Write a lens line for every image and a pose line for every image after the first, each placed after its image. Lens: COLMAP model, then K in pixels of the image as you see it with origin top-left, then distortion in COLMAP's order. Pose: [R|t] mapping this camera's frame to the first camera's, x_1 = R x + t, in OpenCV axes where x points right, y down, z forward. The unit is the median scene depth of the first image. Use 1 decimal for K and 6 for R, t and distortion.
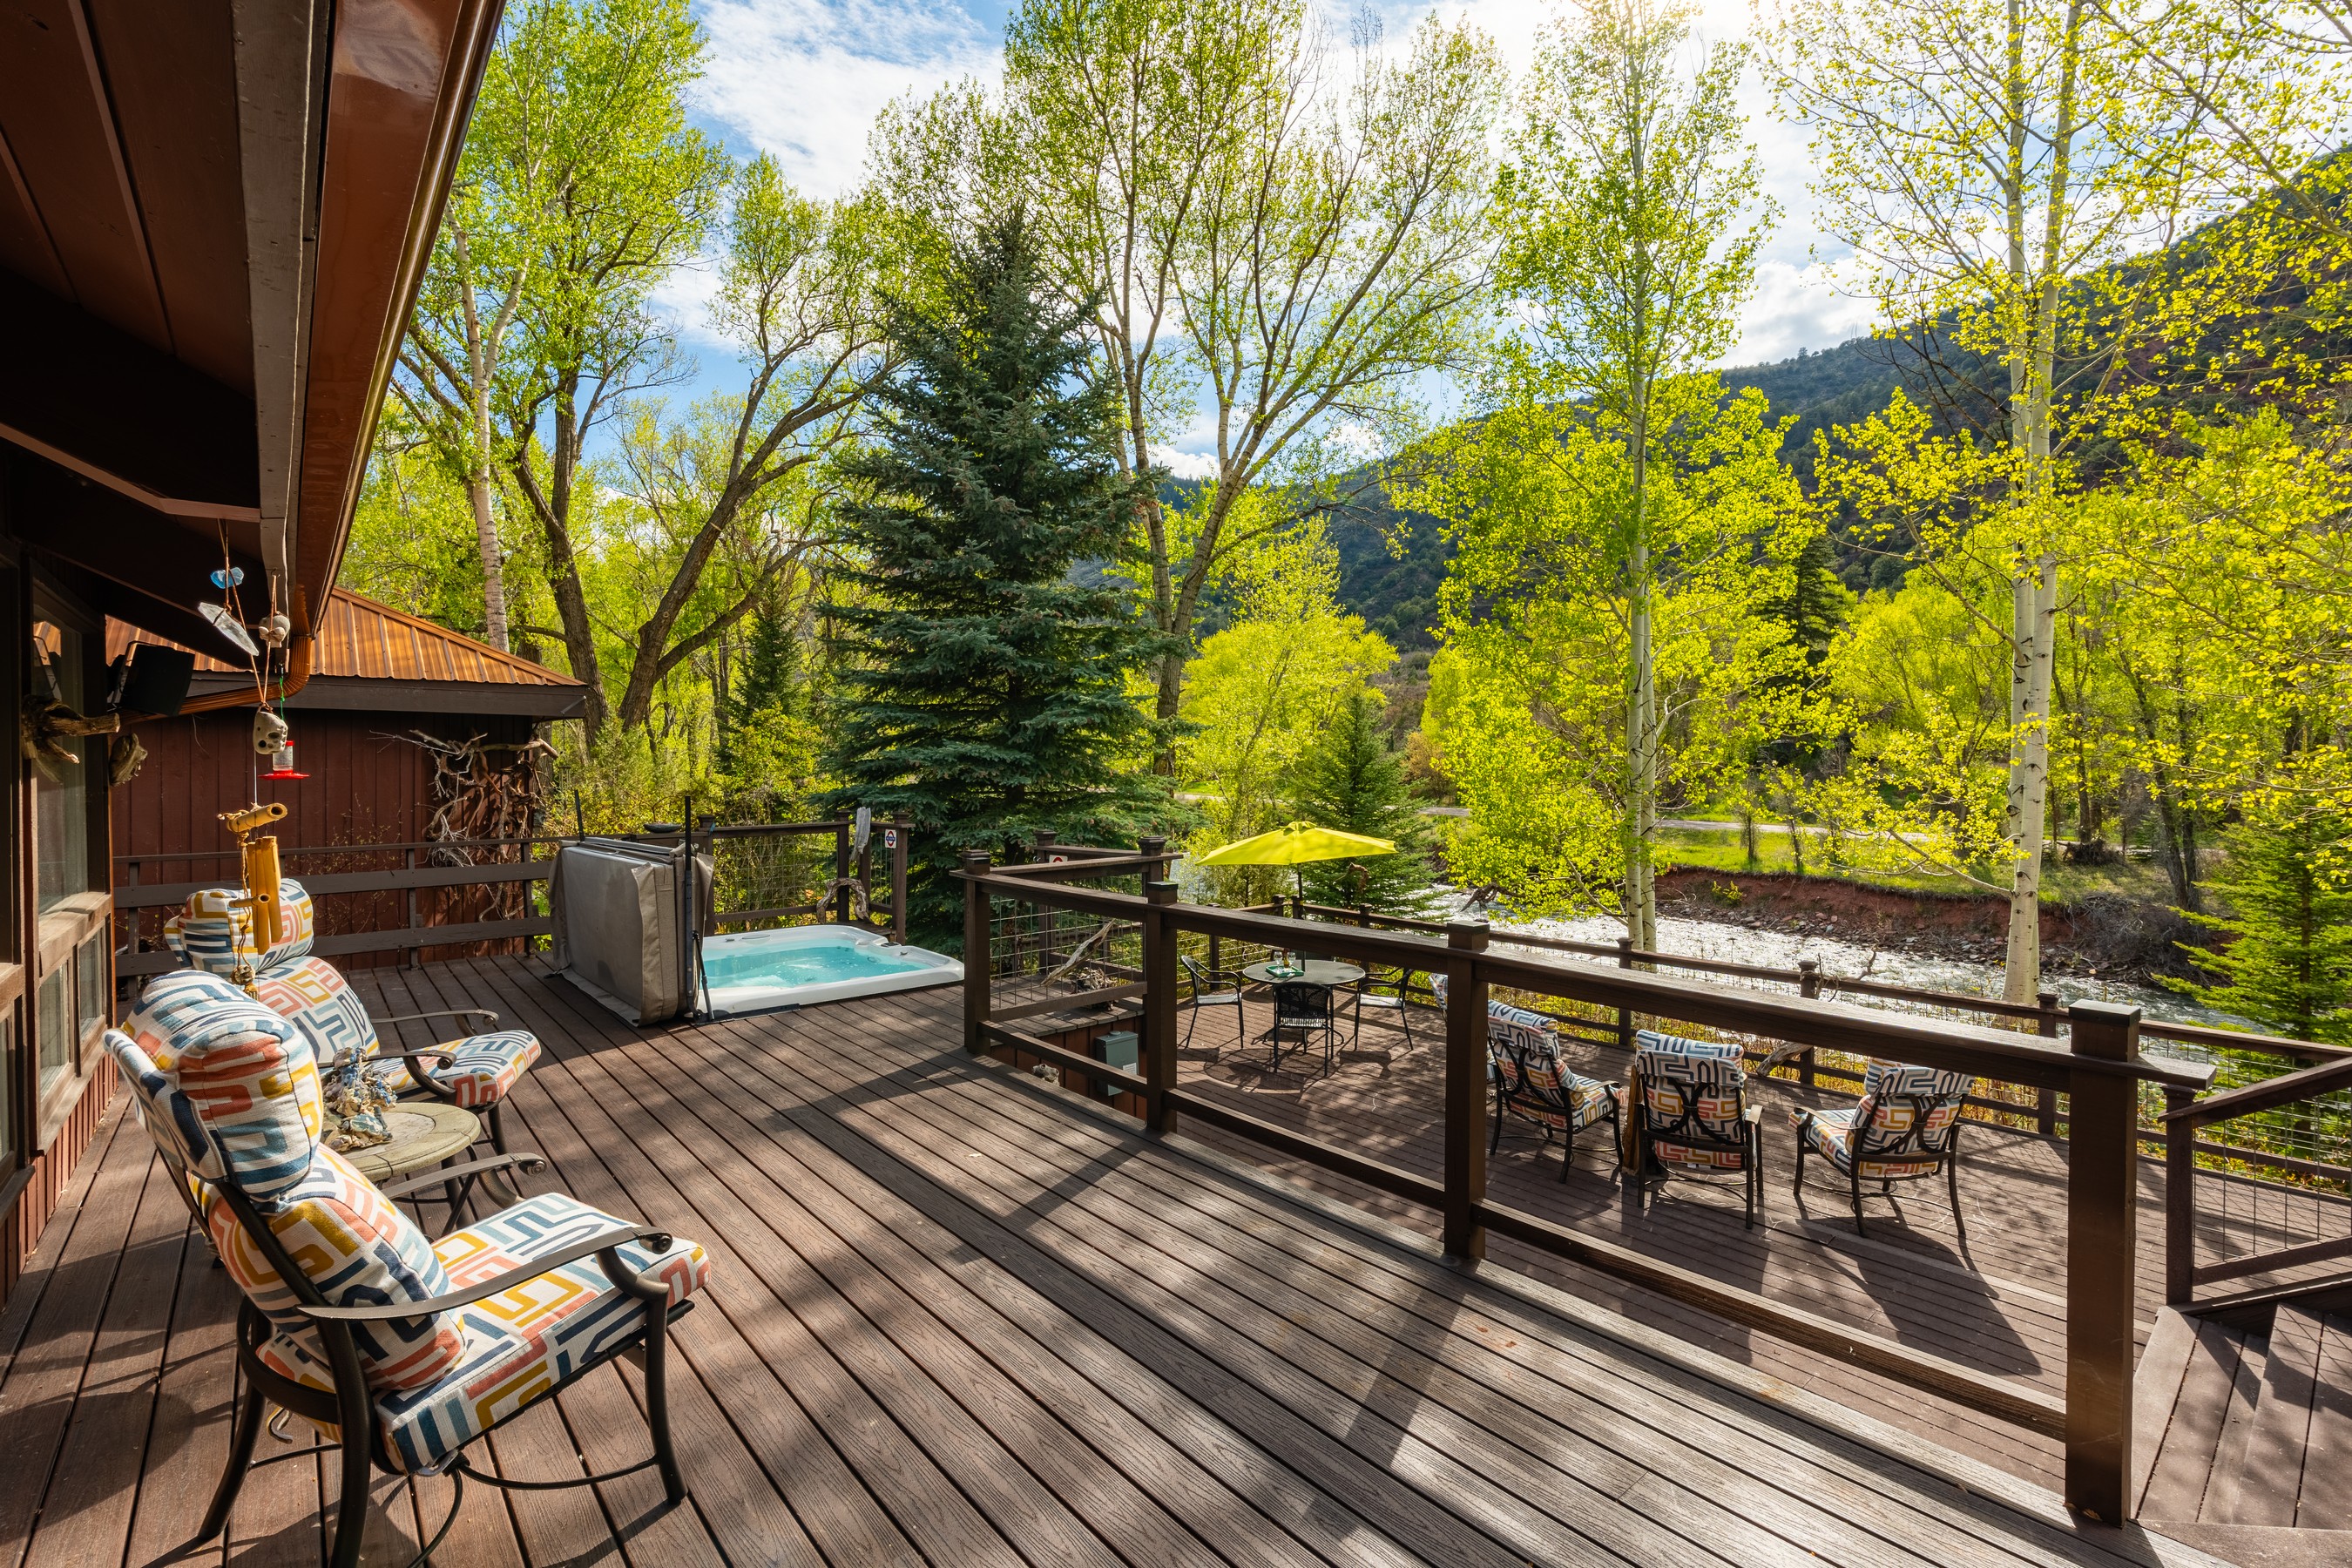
lens RADIAL K [[1046.8, 0, 1188.5], [0, 1046.8, 768.9], [0, 0, 1]] dist [-0.000543, 0.000192]
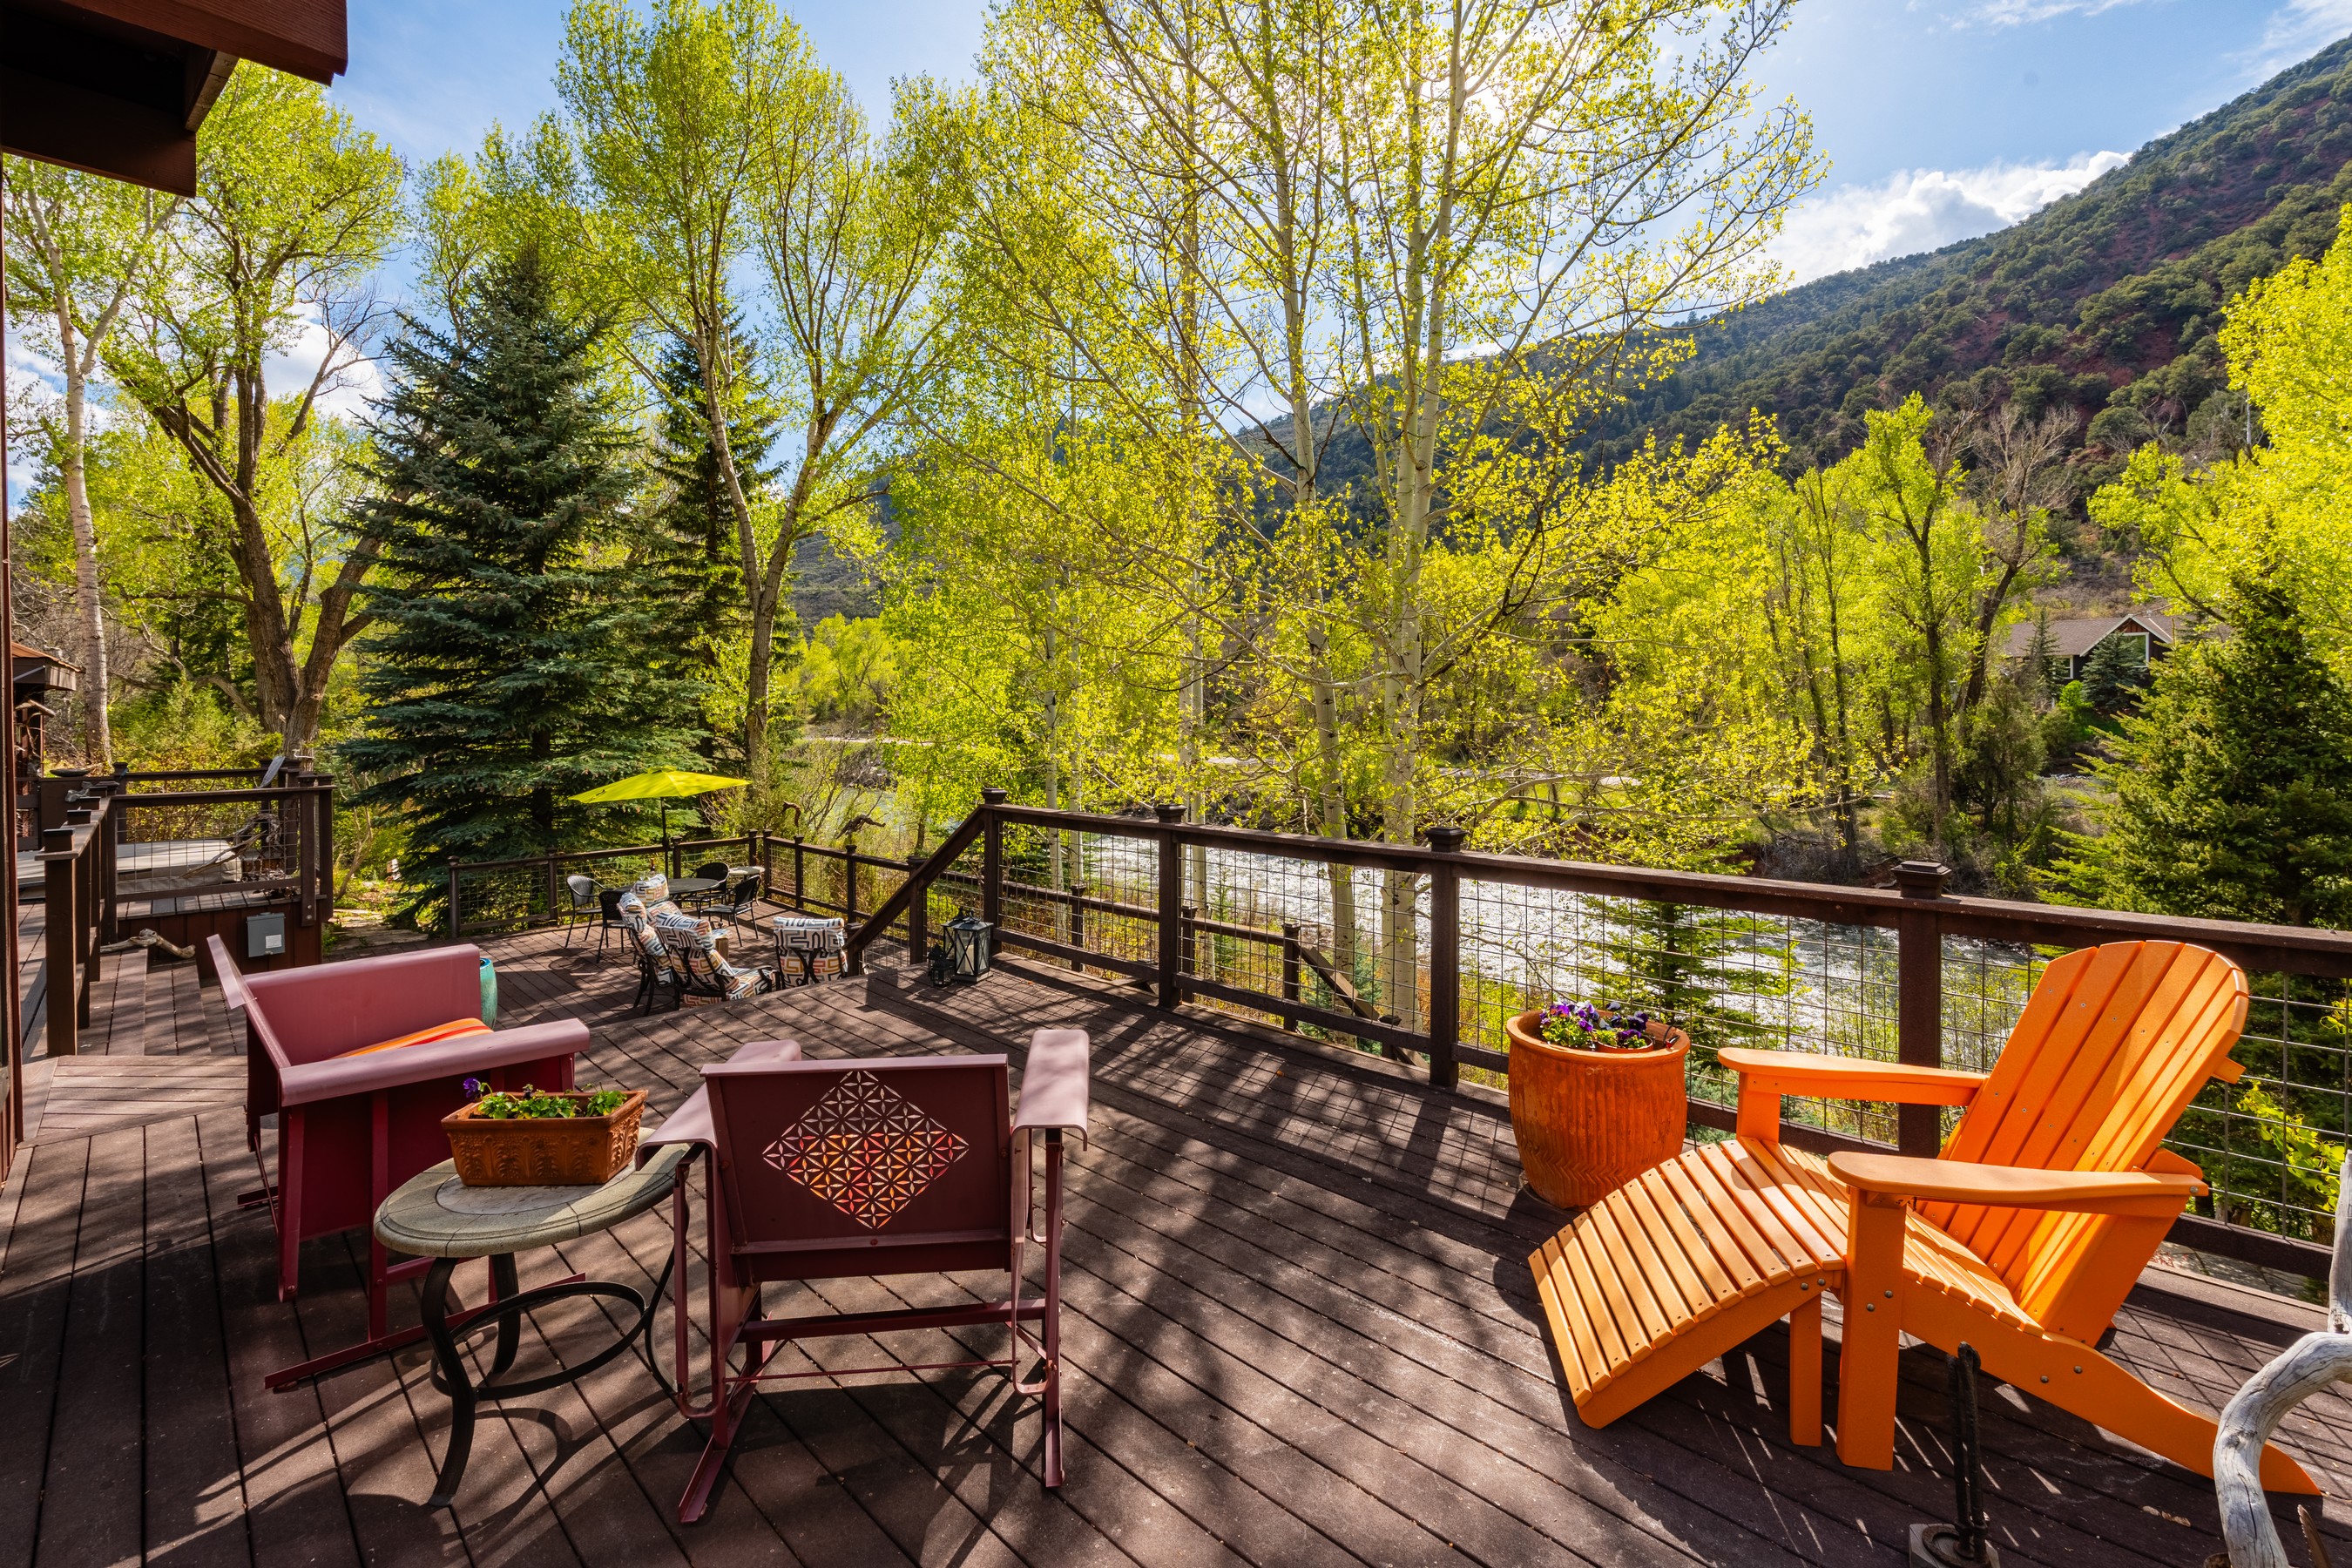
lens RADIAL K [[1054.0, 0, 1153.7], [0, 1054.0, 718.1], [0, 0, 1]] dist [-0.001230, -0.000282]
pose [[0.998698, -0.002316, 0.050968, 0.387432], [0.002529, 0.999988, -0.004125, -0.000134], [-0.050958, 0.004249, 0.998692, -0.173738]]
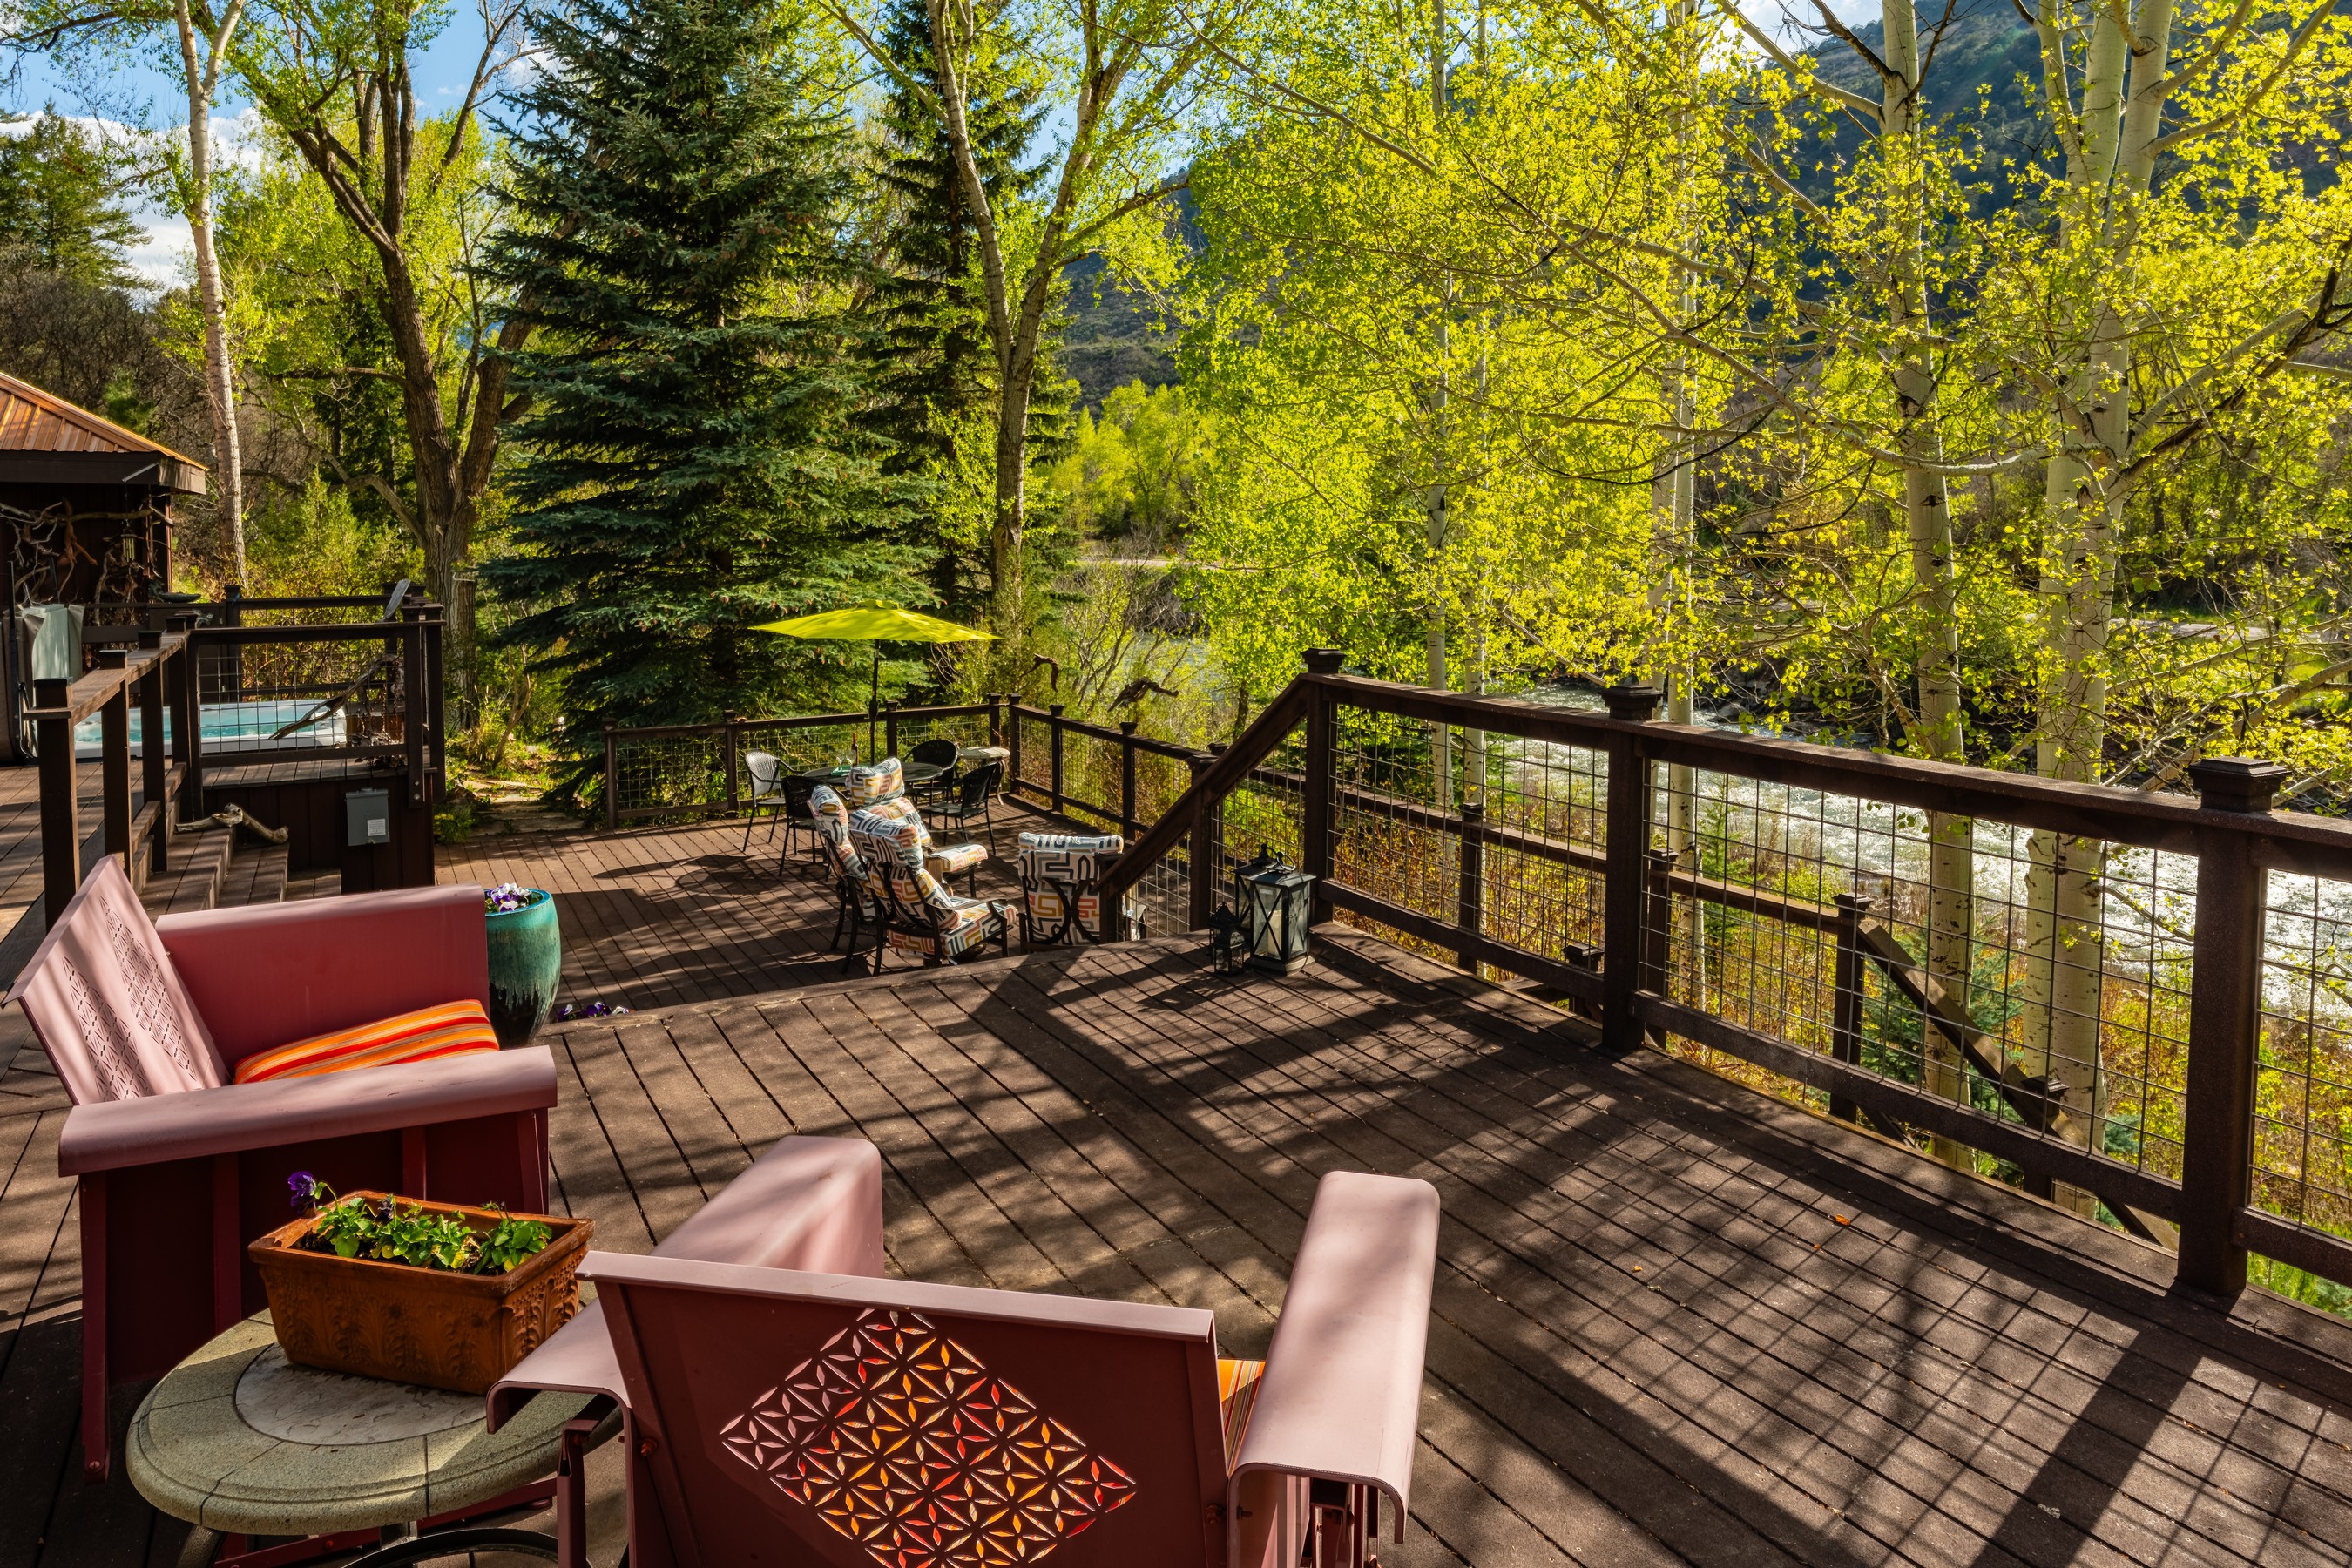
lens RADIAL K [[1572.3, 0, 1169.8], [0, 1572.3, 629.8], [0, 0, 1]] dist [-0.032810, 0.022521]
pose [[0.975922, 0.013957, -0.217674, 0.390449], [-0.001386, 0.998327, 0.057797, 0.000297], [0.218117, -0.056104, 0.974309, -0.125360]]
